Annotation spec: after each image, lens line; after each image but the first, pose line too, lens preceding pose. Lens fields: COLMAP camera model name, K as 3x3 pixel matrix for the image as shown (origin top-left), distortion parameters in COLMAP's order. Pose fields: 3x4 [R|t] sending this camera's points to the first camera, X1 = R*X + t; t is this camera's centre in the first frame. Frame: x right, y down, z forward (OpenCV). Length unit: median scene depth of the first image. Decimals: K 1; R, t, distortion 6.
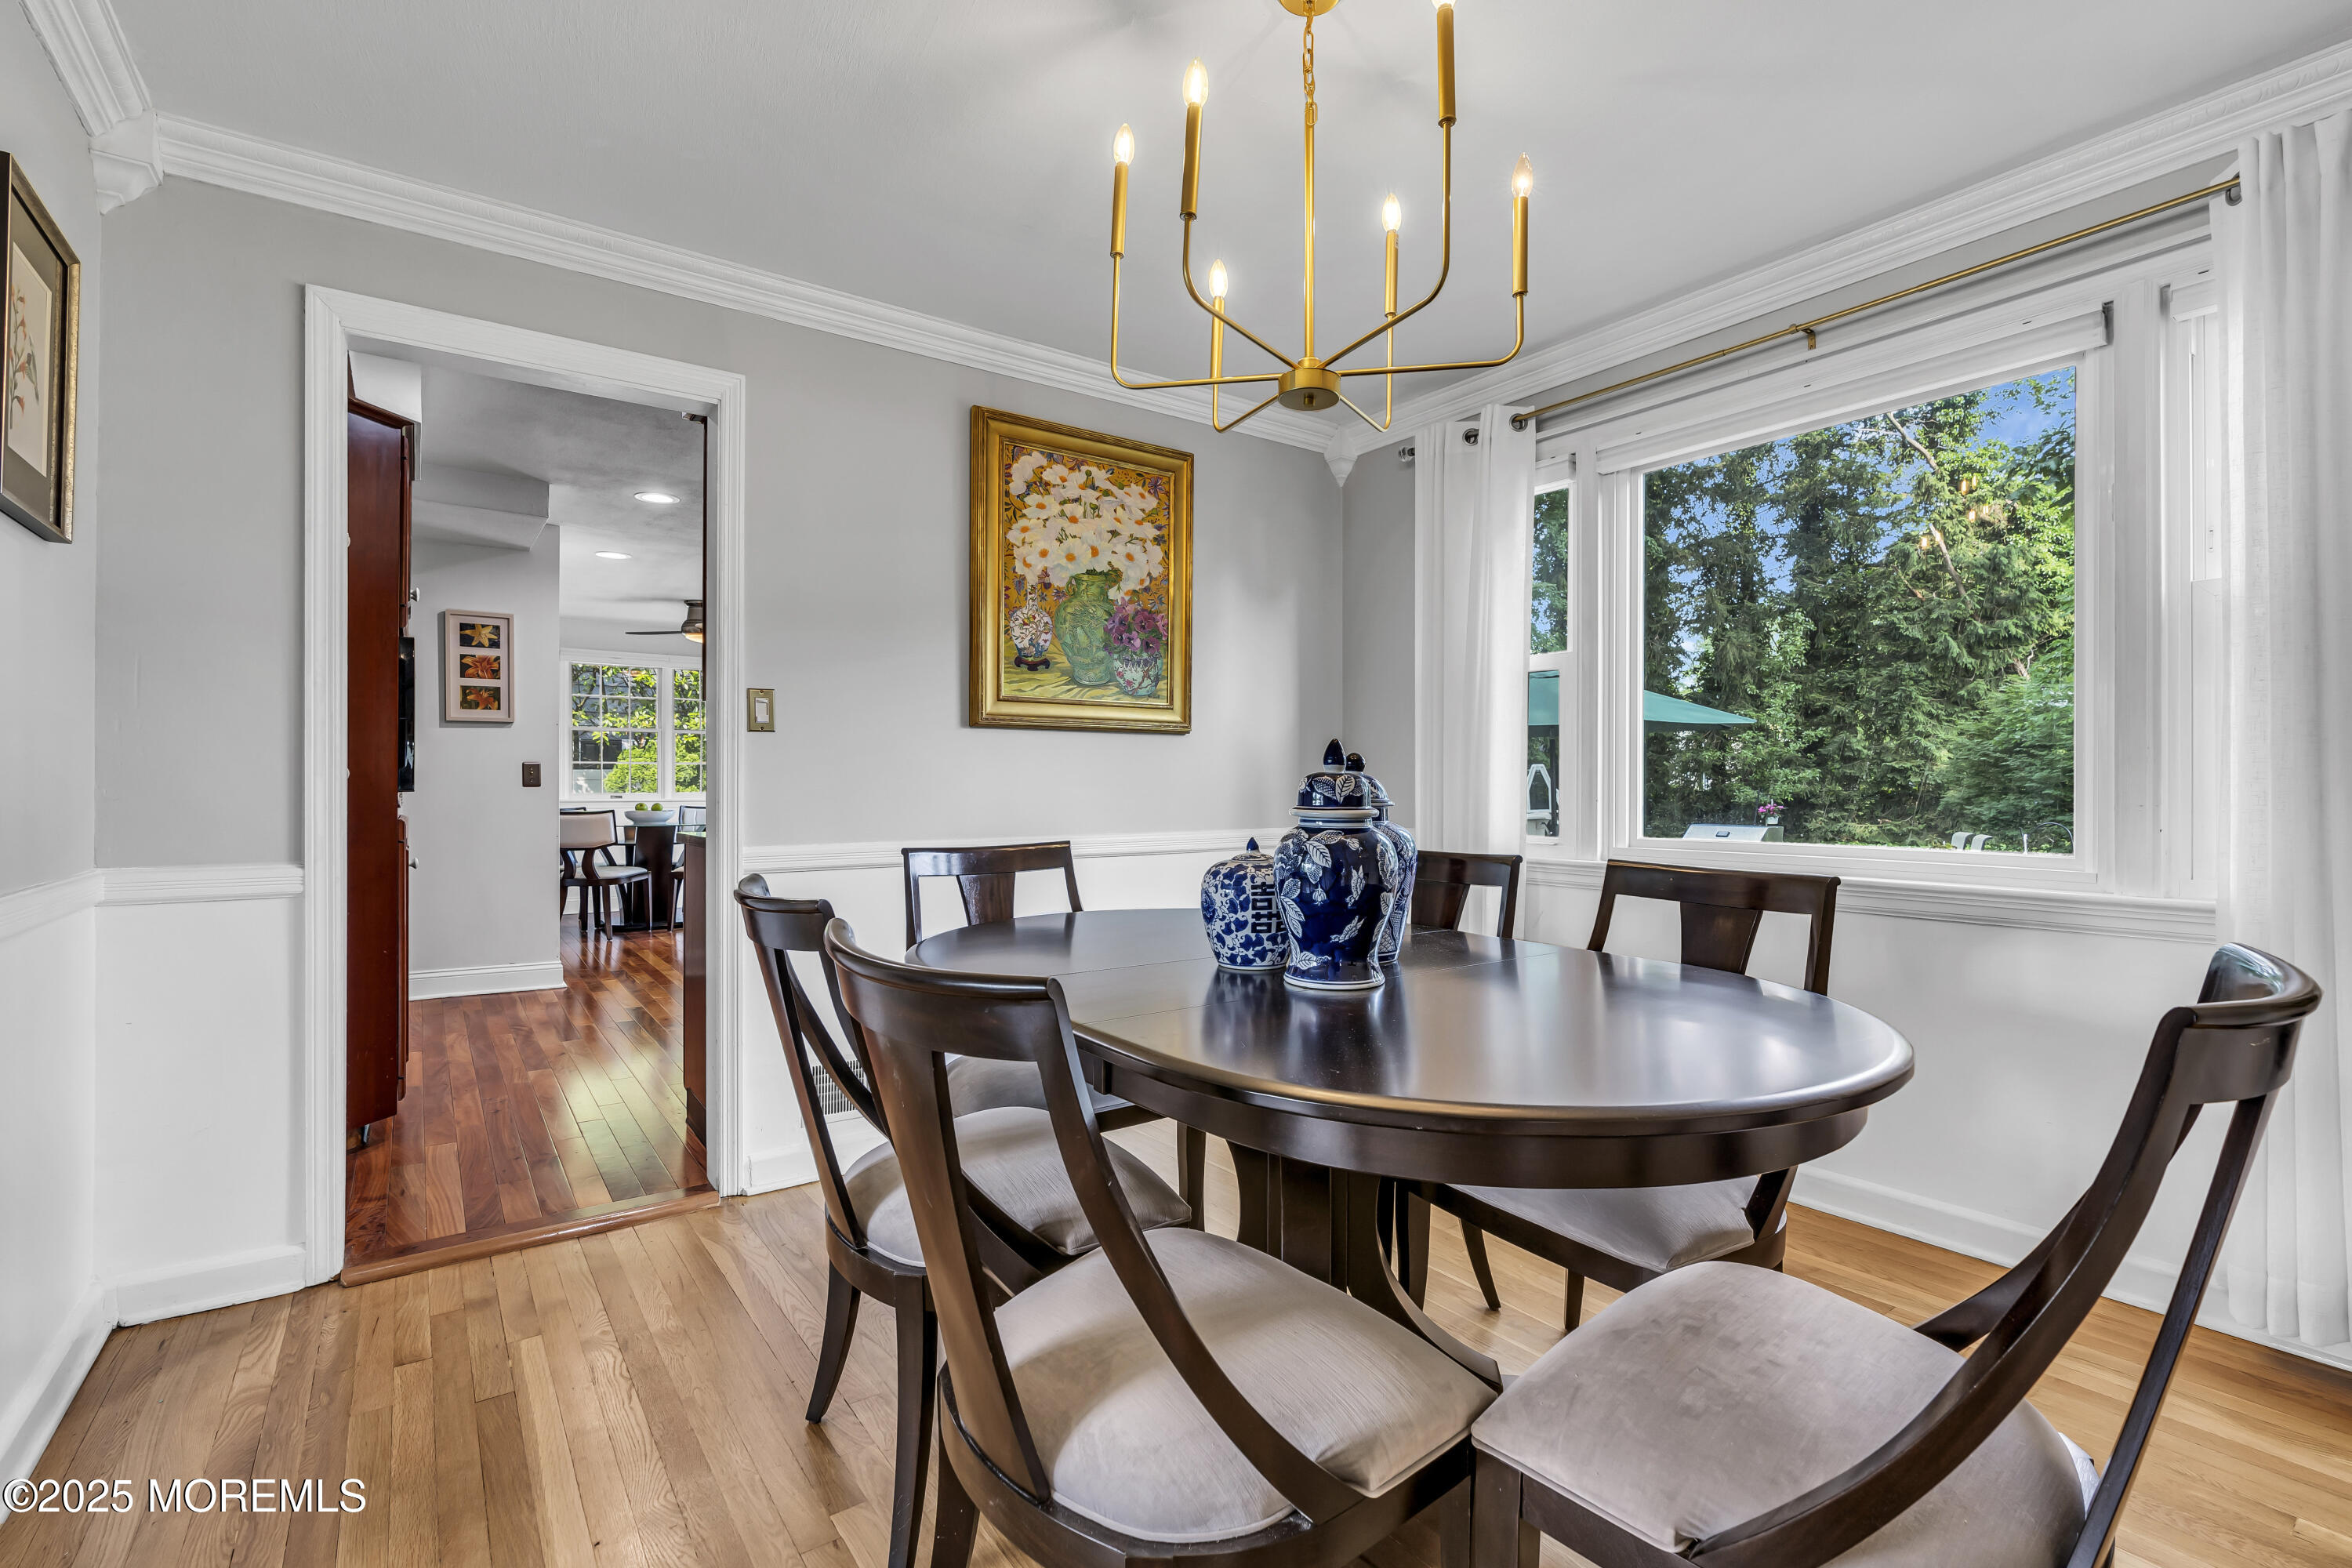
lens RADIAL K [[1065.3, 0, 1183.4], [0, 1065.3, 778.6], [0, 0, 1]] dist [-0.009069, -0.000067]
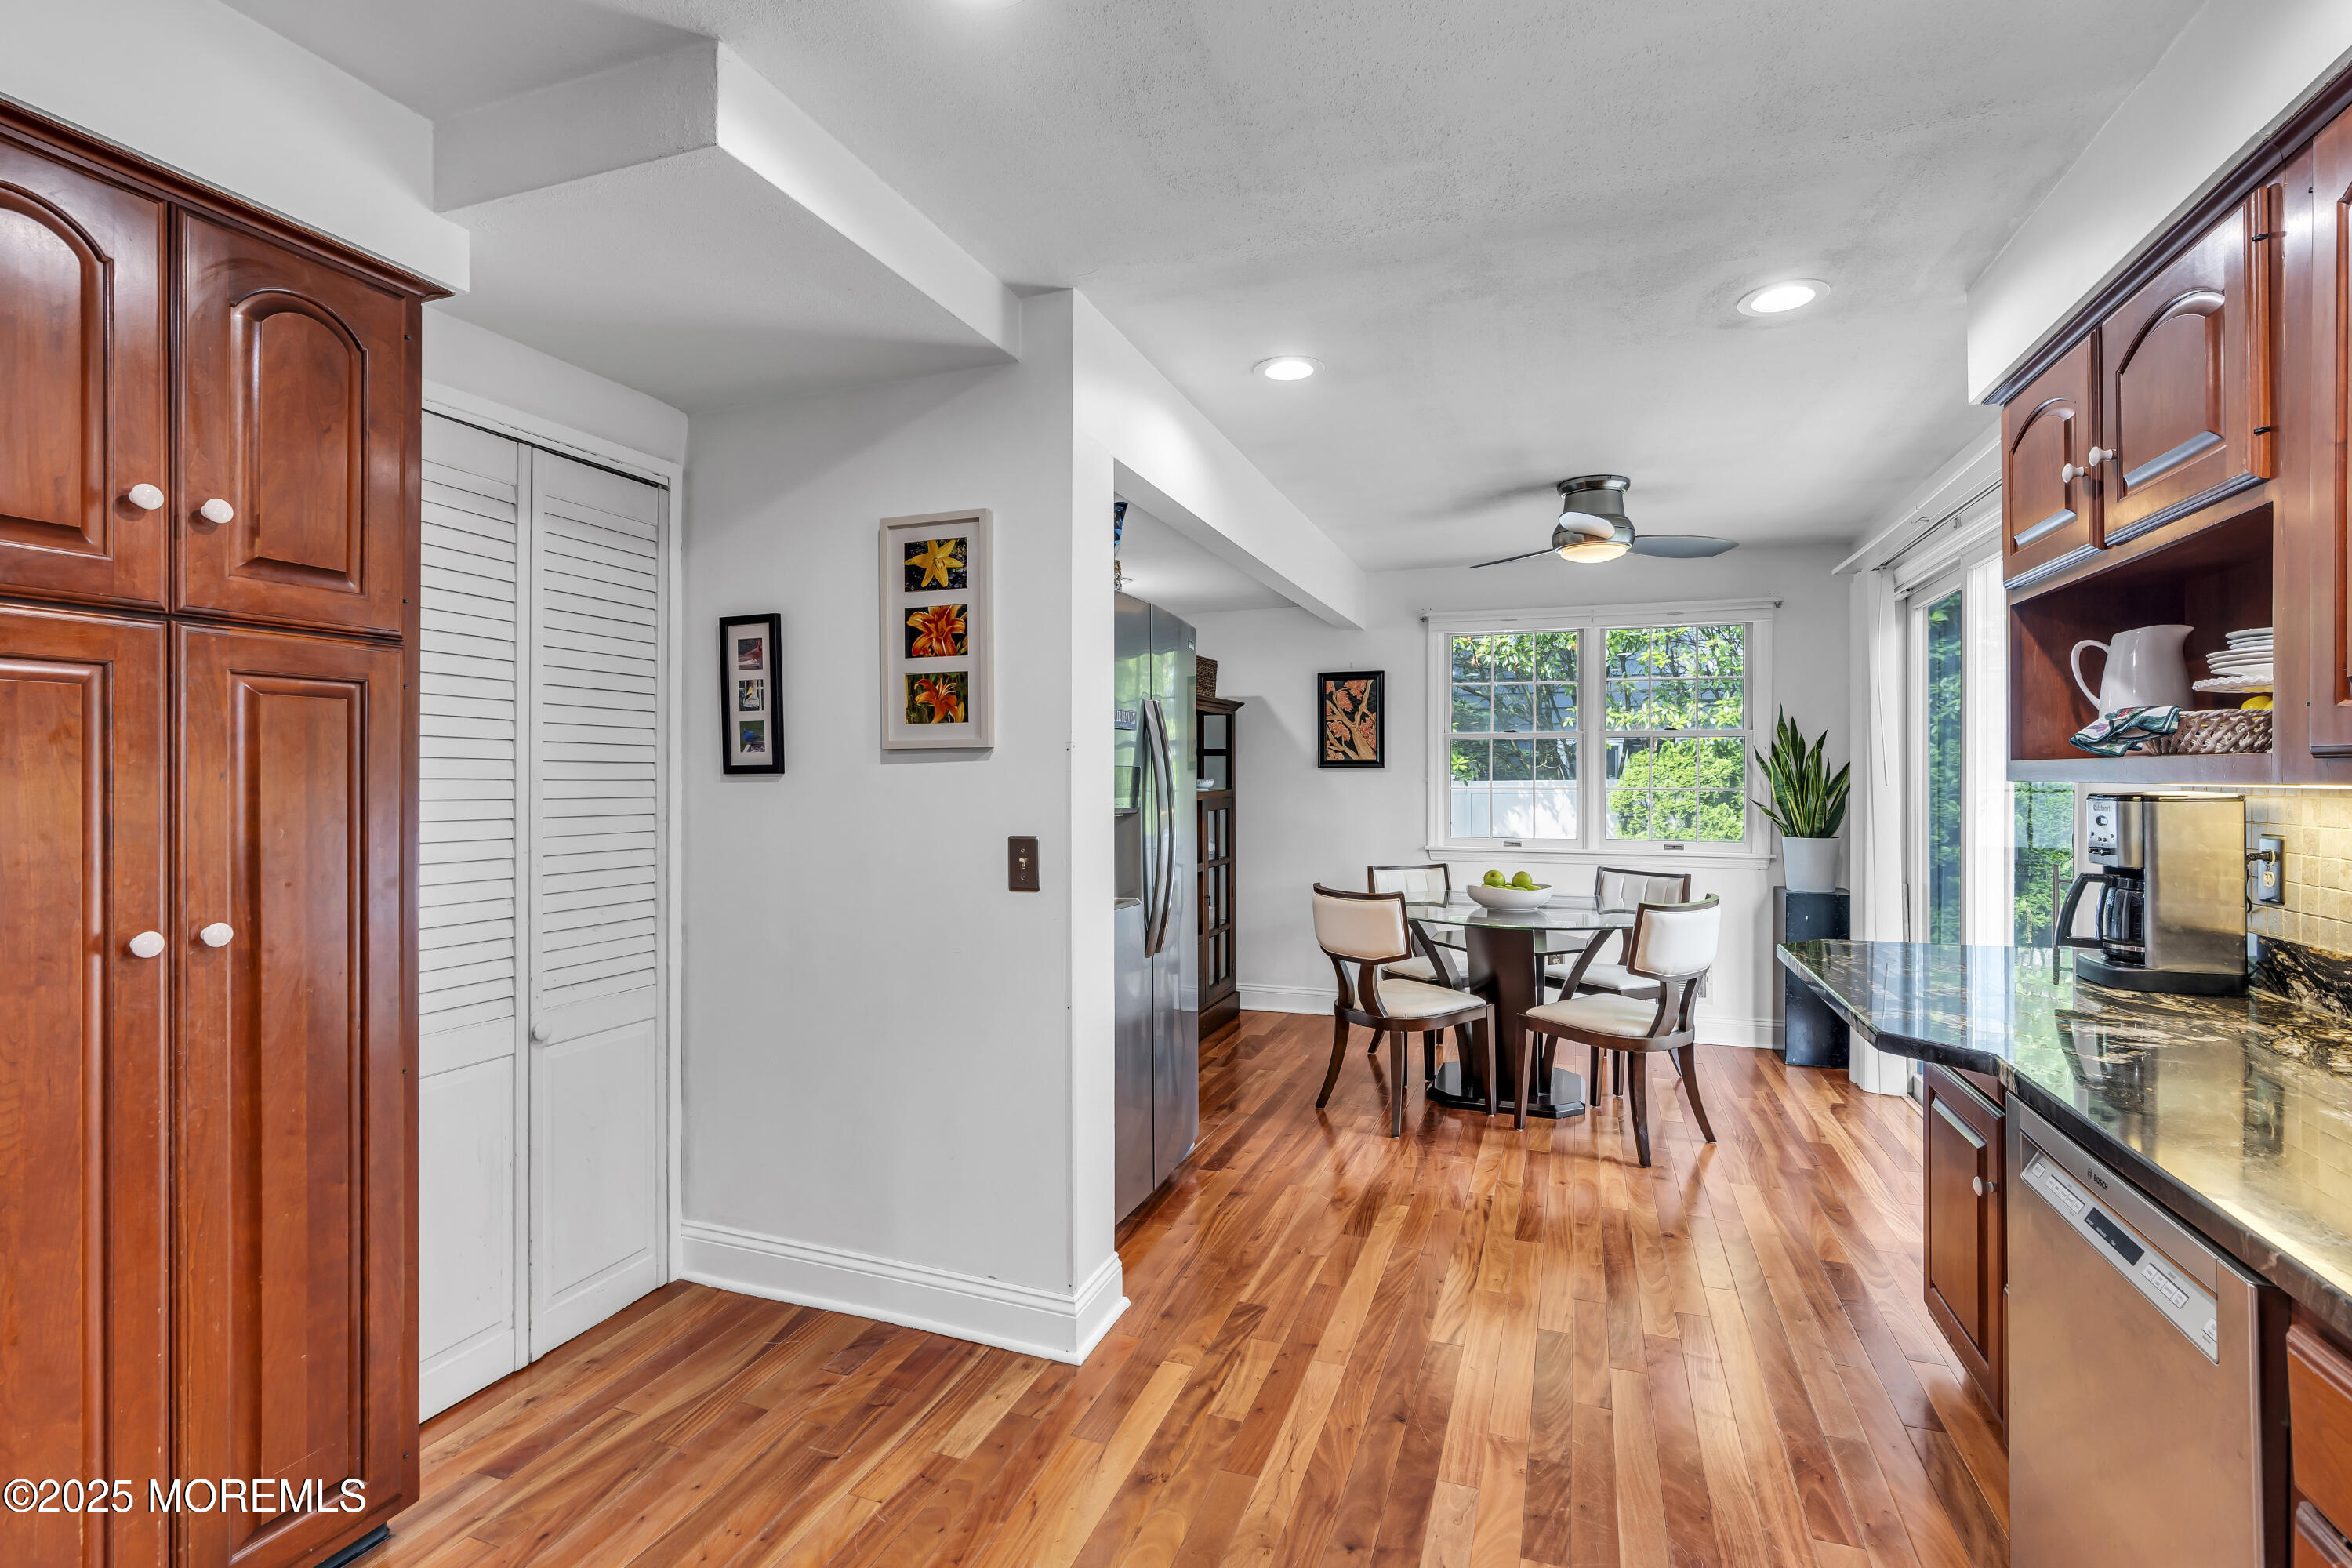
lens RADIAL K [[1065.3, 0, 1183.4], [0, 1065.3, 778.6], [0, 0, 1]] dist [-0.009069, -0.000067]
pose [[0.560608, 0.000838, -0.828081, -0.209885], [0.005070, 0.999977, 0.004445, -0.041299], [0.828066, -0.006690, 0.560591, 0.815833]]
